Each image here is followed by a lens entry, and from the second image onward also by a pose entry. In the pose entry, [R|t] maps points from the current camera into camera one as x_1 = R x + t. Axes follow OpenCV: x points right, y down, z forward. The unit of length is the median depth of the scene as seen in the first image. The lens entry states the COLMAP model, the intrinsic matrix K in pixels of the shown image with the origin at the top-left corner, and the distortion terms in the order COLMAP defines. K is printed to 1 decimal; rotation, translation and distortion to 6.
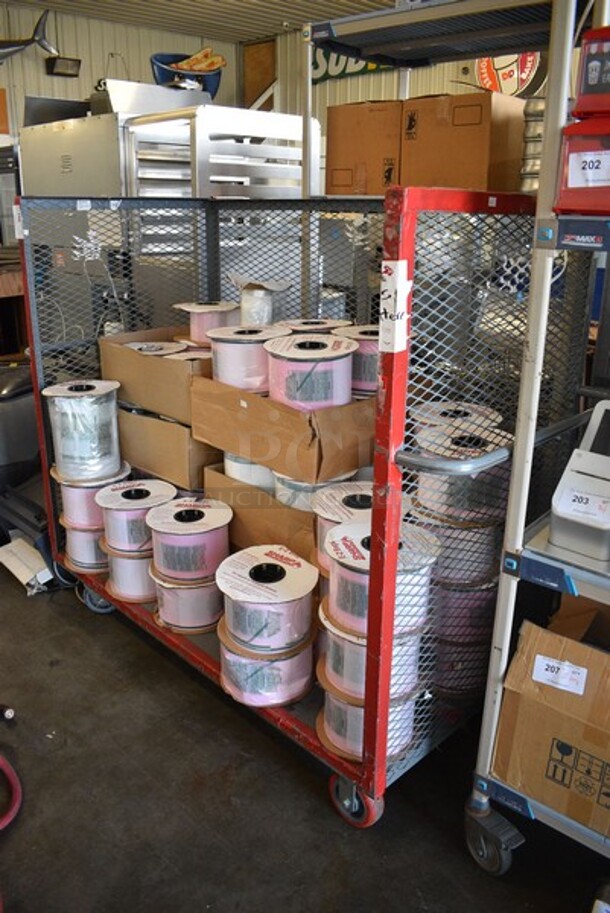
lens RADIAL K [[701.8, 0, 304.8], [0, 701.8, 457.0], [0, 0, 1]] dist [-0.093009, 0.005231]
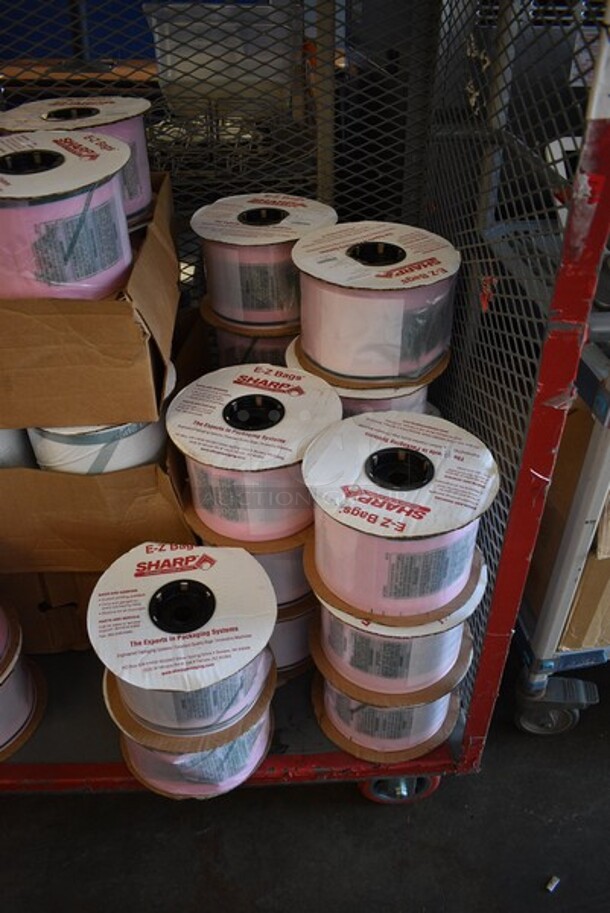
lens RADIAL K [[701.8, 0, 304.0], [0, 701.8, 454.5], [0, 0, 1]] dist [-0.093009, 0.005231]
pose [[0.665513, -0.477573, 0.573599, -0.243336], [0.274573, 0.871262, 0.406833, -0.131064], [-0.694047, -0.113258, 0.710965, 0.556266]]
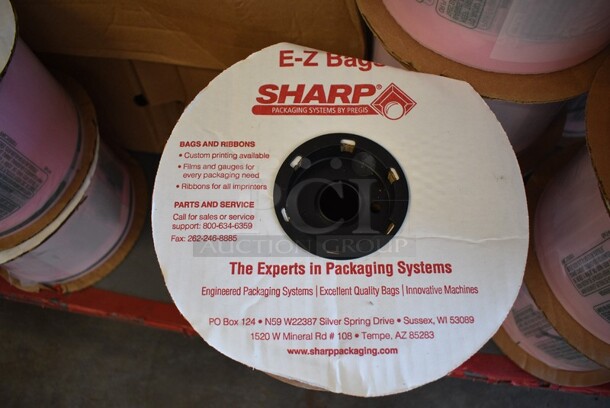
lens RADIAL K [[468.9, 0, 305.2], [0, 468.9, 204.3], [0, 0, 1]] dist [-0.093009, 0.005231]
pose [[0.808113, -0.560416, 0.181347, -0.098466], [0.252443, 0.607683, 0.752990, 0.028931], [-0.532189, -0.562722, 0.632550, 0.883584]]
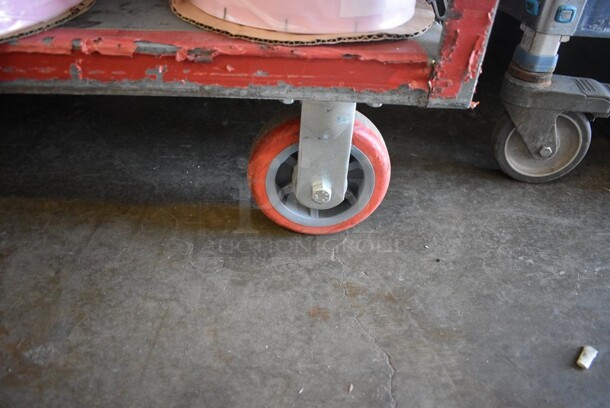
lens RADIAL K [[468.9, 0, 306.5], [0, 468.9, 204.2], [0, 0, 1]] dist [-0.093009, 0.005231]
pose [[0.666595, -0.442508, 0.599865, -0.114805], [0.195051, 0.880241, 0.432586, 0.364109], [-0.719448, -0.171356, 0.673076, 0.765299]]
